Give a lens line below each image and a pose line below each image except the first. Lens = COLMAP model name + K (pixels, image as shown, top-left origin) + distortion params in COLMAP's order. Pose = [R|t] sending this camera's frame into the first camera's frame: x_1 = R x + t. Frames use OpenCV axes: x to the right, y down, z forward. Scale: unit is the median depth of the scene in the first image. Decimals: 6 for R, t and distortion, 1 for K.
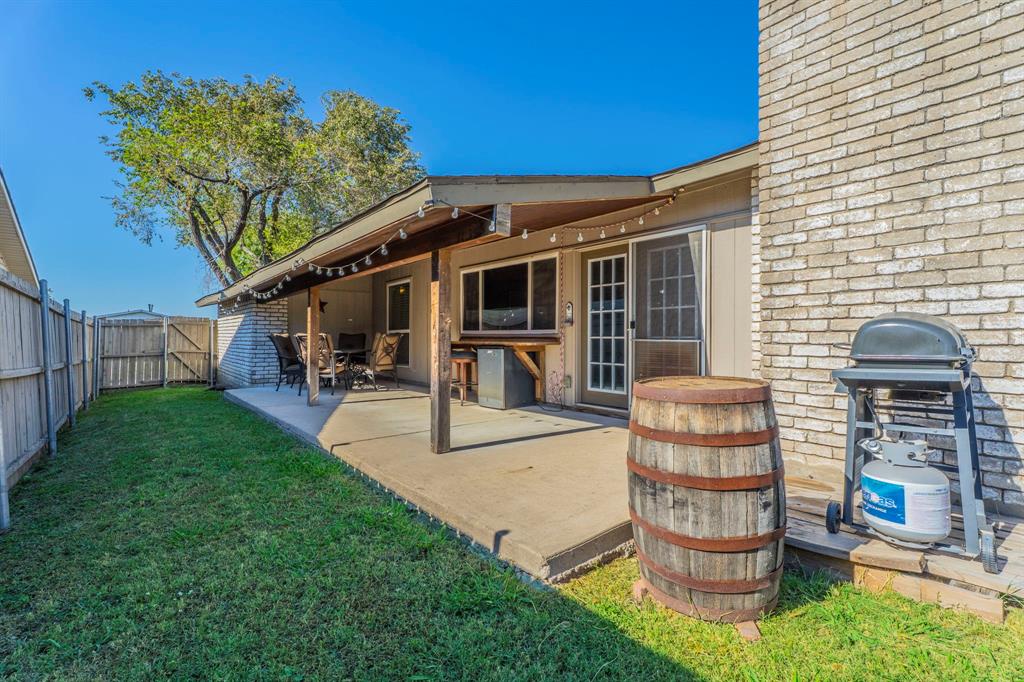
lens RADIAL K [[464.1, 0, 511.5], [0, 464.1, 343.2], [0, 0, 1]] dist [0.009273, -0.000260]
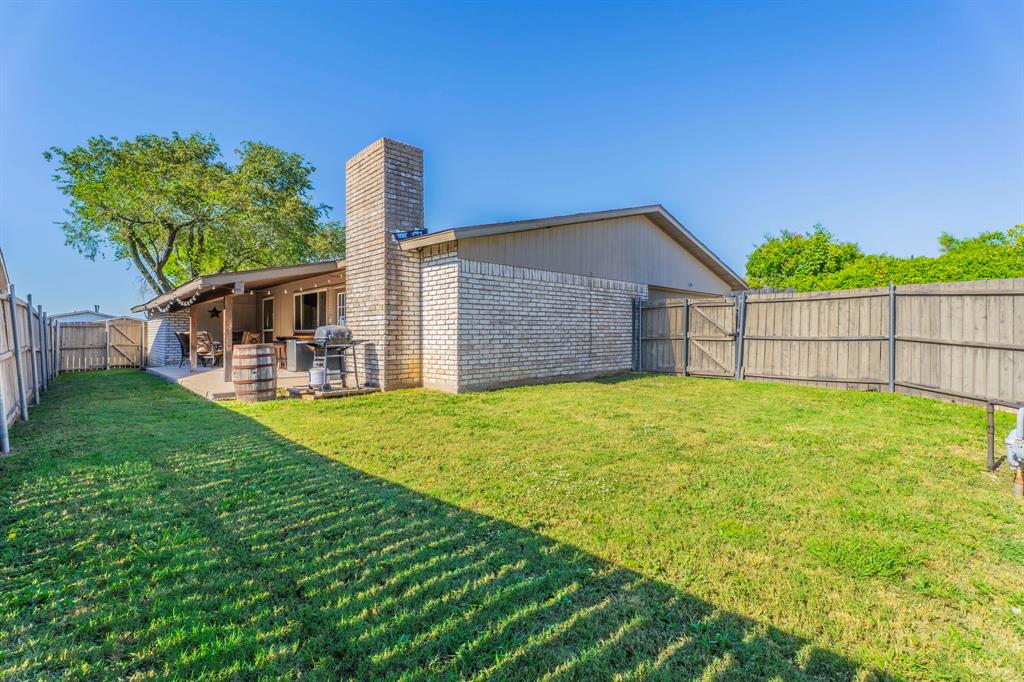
lens RADIAL K [[464.1, 0, 512.6], [0, 464.1, 343.1], [0, 0, 1]] dist [0.009273, -0.000260]
pose [[0.997677, -0.004061, 0.068007, 0.366231], [0.003769, 0.999983, 0.004430, 0.010622], [-0.068024, -0.004164, 0.997675, -0.470445]]
